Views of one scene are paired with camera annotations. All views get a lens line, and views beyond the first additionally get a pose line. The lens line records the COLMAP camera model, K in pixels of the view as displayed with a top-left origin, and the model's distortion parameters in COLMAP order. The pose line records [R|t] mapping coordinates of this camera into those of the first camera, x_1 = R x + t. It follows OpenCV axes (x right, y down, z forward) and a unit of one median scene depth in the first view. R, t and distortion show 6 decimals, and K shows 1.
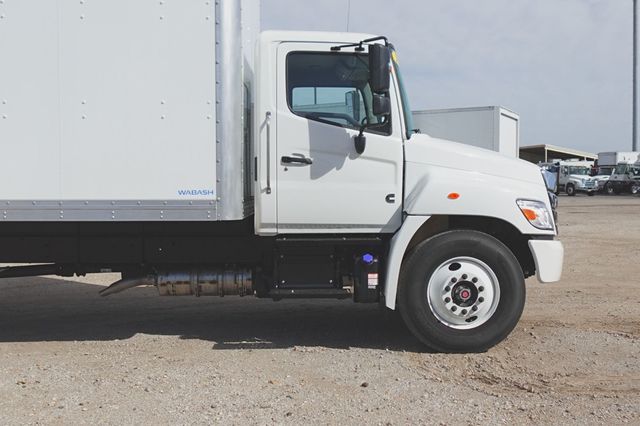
lens RADIAL K [[598.6, 0, 320.0], [0, 598.6, 213.0], [0, 0, 1]] dist [-0.009674, 0.017866]
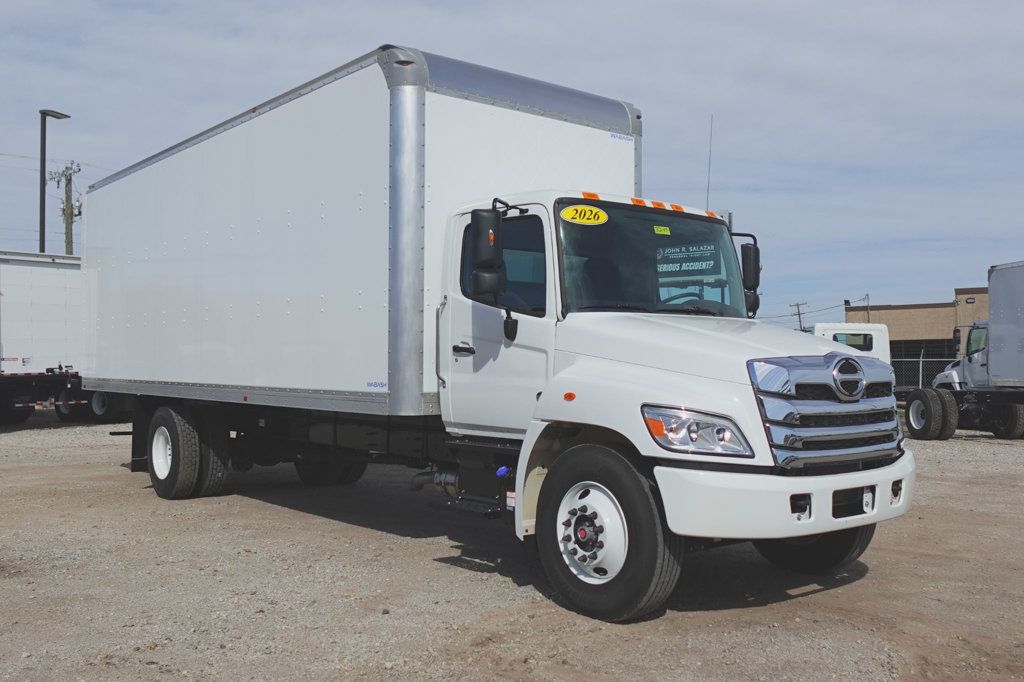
lens RADIAL K [[957.7, 0, 512.0], [0, 957.7, 341.0], [0, 0, 1]] dist [-0.009674, 0.017866]
pose [[0.629608, -0.015052, -0.776767, 1.069757], [-0.035274, 0.998227, -0.047934, -0.036936], [0.776112, 0.057579, 0.627961, 0.191001]]
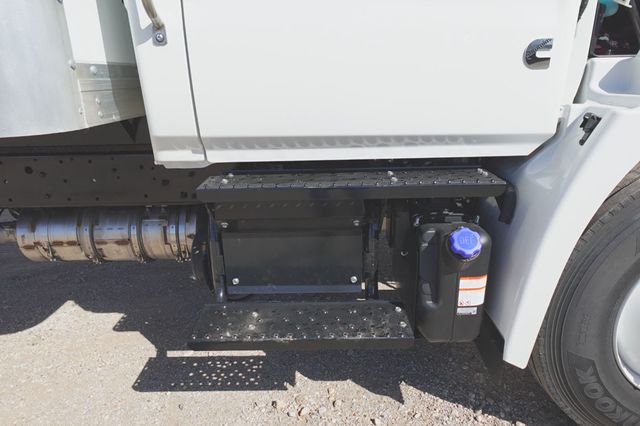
lens RADIAL K [[377.2, 0, 320.1], [0, 377.2, 202.5], [0, 0, 1]] dist [-0.000275, 0.000848]
pose [[0.999224, -0.006409, -0.038875, 0.005841], [0.016936, 0.960747, 0.276909, -0.005400], [0.035574, -0.277352, 0.960109, 0.786038]]
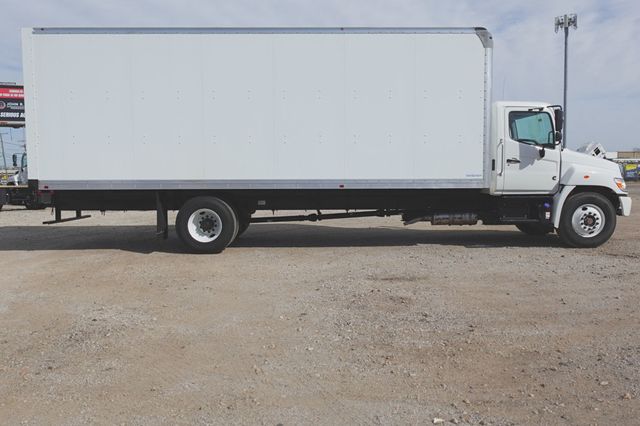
lens RADIAL K [[489.6, 0, 320.0], [0, 489.6, 213.0], [0, 0, 1]] dist [-0.008244, 0.007499]
pose [[0.999950, -0.002383, -0.009705, -0.733222], [0.002813, 0.999004, 0.044530, 0.021321], [0.009589, -0.044555, 0.998961, -0.813692]]
